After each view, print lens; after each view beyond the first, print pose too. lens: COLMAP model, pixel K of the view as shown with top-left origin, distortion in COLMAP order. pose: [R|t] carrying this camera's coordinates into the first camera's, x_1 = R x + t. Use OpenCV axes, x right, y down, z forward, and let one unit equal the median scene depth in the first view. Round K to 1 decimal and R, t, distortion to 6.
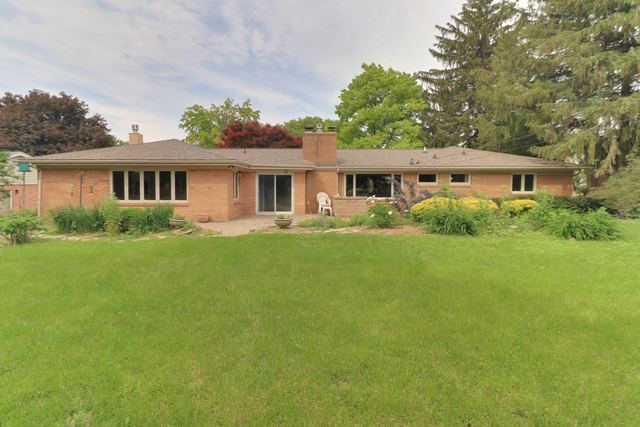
lens RADIAL K [[303.7, 0, 309.4], [0, 303.7, 201.2], [0, 0, 1]] dist [0.001404, -0.000966]
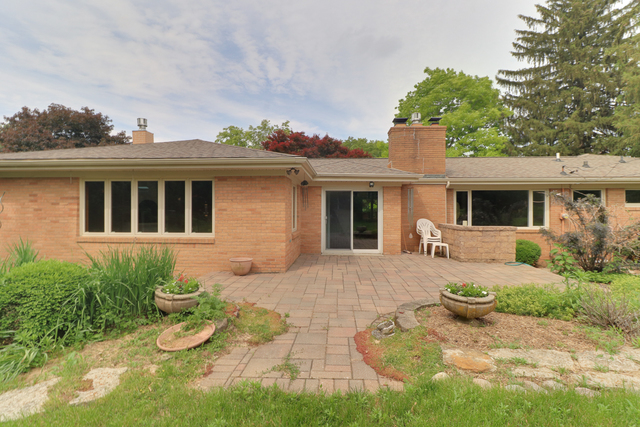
lens RADIAL K [[292.7, 0, 320.0], [0, 292.7, 213.5], [0, 0, 1]] dist [-0.000525, -0.001035]
pose [[0.998204, -0.001336, -0.059897, -0.133149], [-0.001544, 0.998846, -0.048012, -0.009985], [0.059892, 0.048019, 0.997049, 0.362423]]
